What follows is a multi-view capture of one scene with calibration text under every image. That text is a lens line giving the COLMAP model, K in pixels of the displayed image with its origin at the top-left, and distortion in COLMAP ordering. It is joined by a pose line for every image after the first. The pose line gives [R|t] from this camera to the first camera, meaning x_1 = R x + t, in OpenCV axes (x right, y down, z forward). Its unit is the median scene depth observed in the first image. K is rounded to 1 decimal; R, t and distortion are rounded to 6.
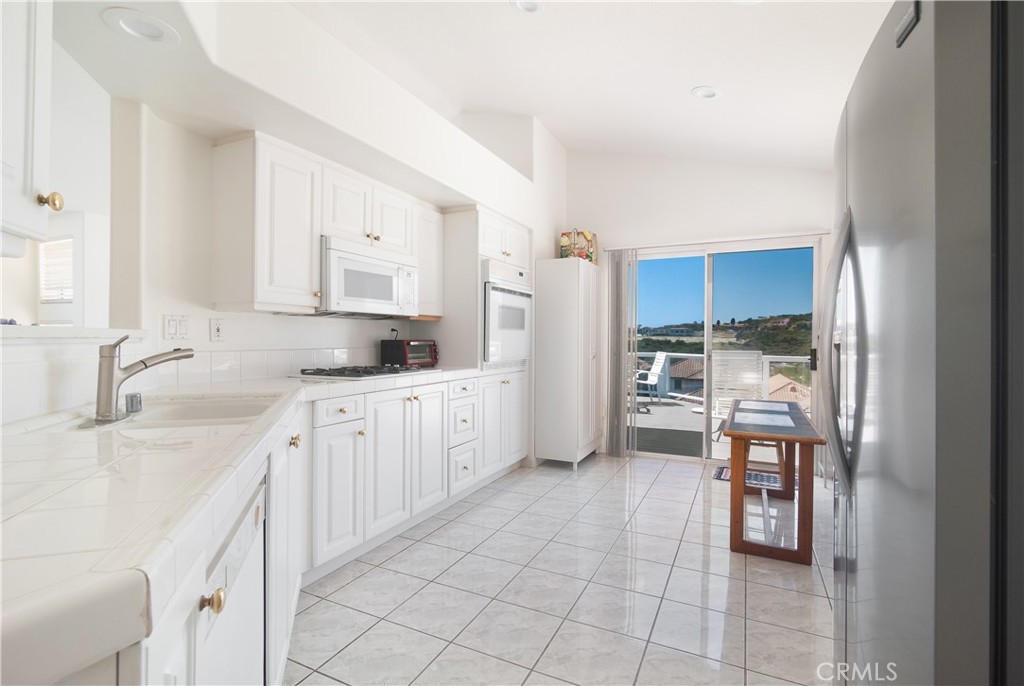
lens RADIAL K [[477.6, 0, 513.2], [0, 477.6, 331.9], [0, 0, 1]] dist [-0.014904, -0.000183]
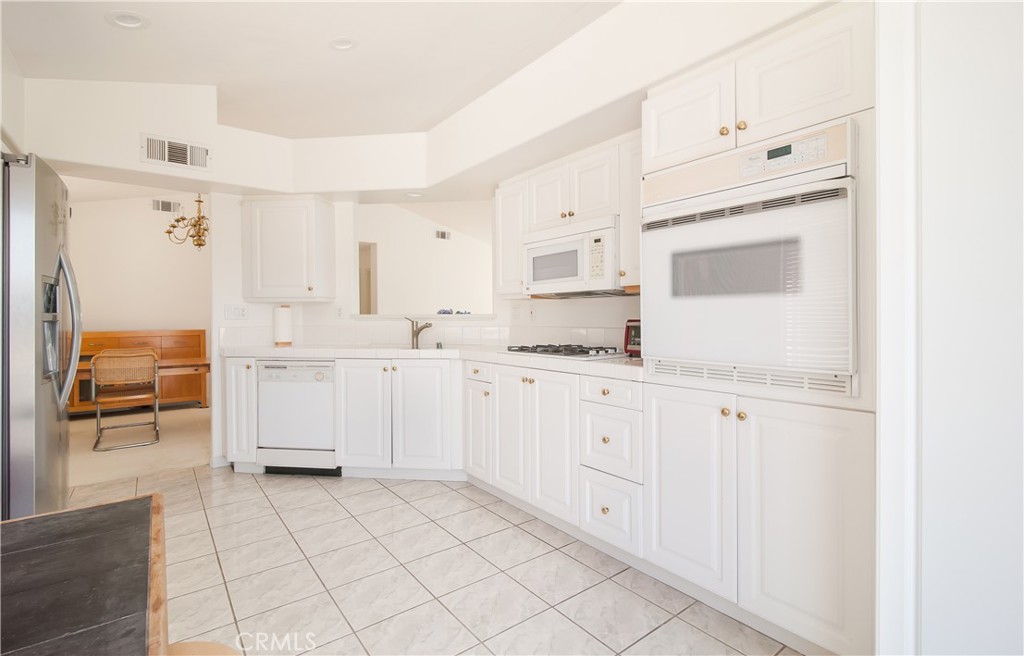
lens RADIAL K [[474.6, 0, 512.0], [0, 474.6, 328.0], [0, 0, 1]] dist [0.035869, 0.000094]
pose [[-0.443562, 0.008219, -0.896206, 0.629728], [0.002871, 0.999966, 0.007750, 0.025604], [0.896239, 0.000864, -0.443570, 1.325459]]
